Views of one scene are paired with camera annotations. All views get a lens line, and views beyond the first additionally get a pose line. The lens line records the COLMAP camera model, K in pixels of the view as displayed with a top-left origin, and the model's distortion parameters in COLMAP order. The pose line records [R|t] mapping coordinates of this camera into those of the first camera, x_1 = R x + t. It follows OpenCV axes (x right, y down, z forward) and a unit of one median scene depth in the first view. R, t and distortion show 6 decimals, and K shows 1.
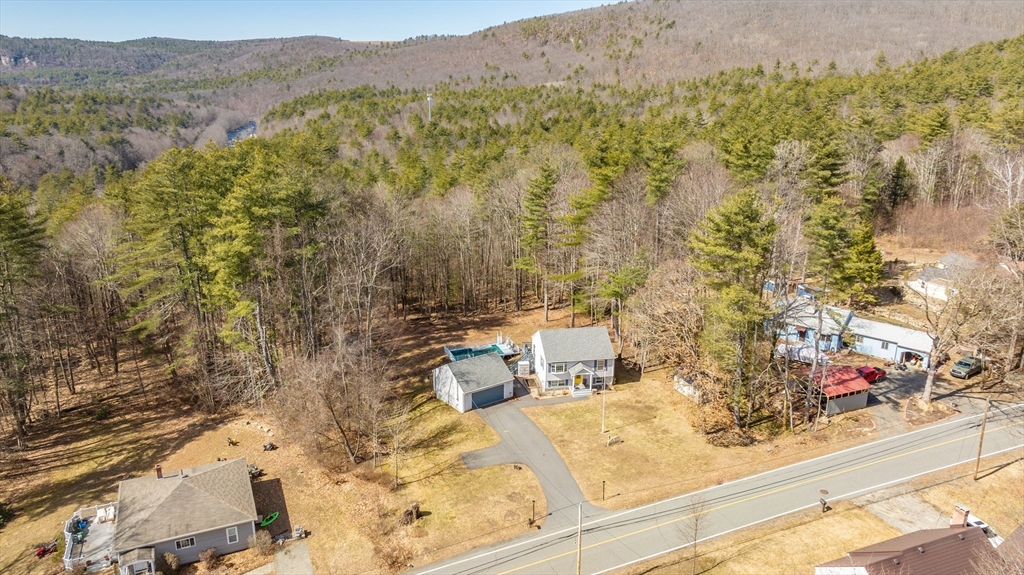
lens RADIAL K [[731.6, 0, 507.9], [0, 731.6, 254.5], [0, 0, 1]] dist [-0.040642, 0.038598]
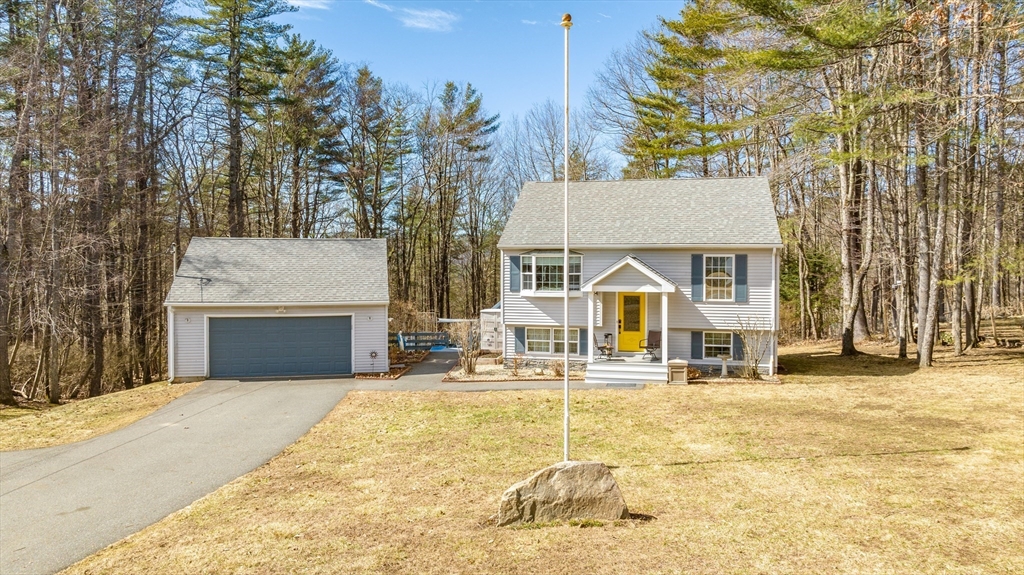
lens RADIAL K [[731.6, 0, 507.9], [0, 731.6, 254.5], [0, 0, 1]] dist [-0.040642, 0.038598]
pose [[0.915640, -0.002291, -0.401993, 0.023490], [-0.101438, 0.966308, -0.236557, 0.030769], [0.388991, 0.257379, 0.884558, 0.109368]]
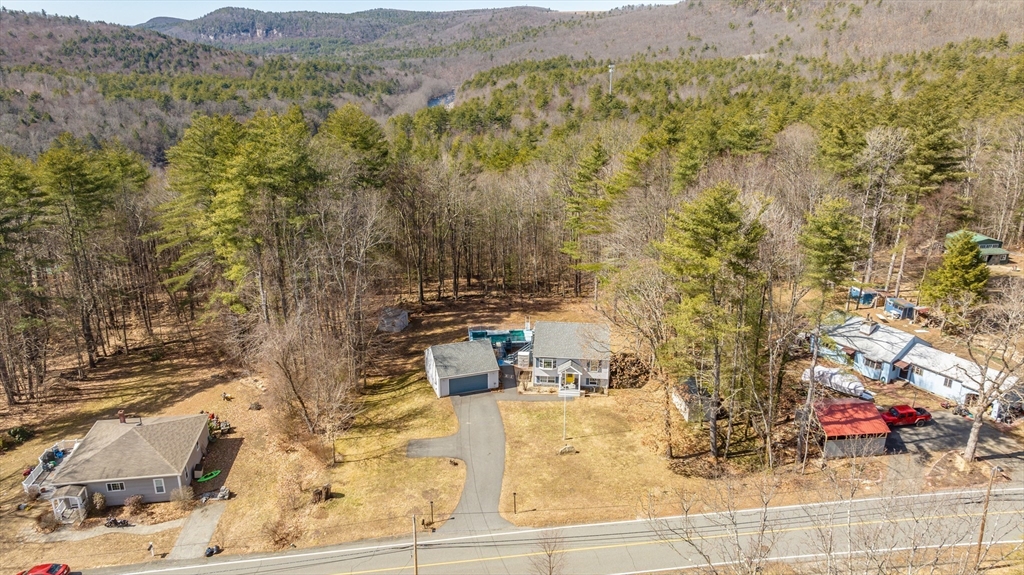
lens RADIAL K [[731.6, 0, 507.9], [0, 731.6, 254.5], [0, 0, 1]] dist [-0.040642, 0.038598]
pose [[0.961602, 0.077853, -0.263175, 0.037030], [-0.067855, 0.996593, 0.046882, -0.003486], [0.265928, -0.027224, 0.963608, 0.012812]]
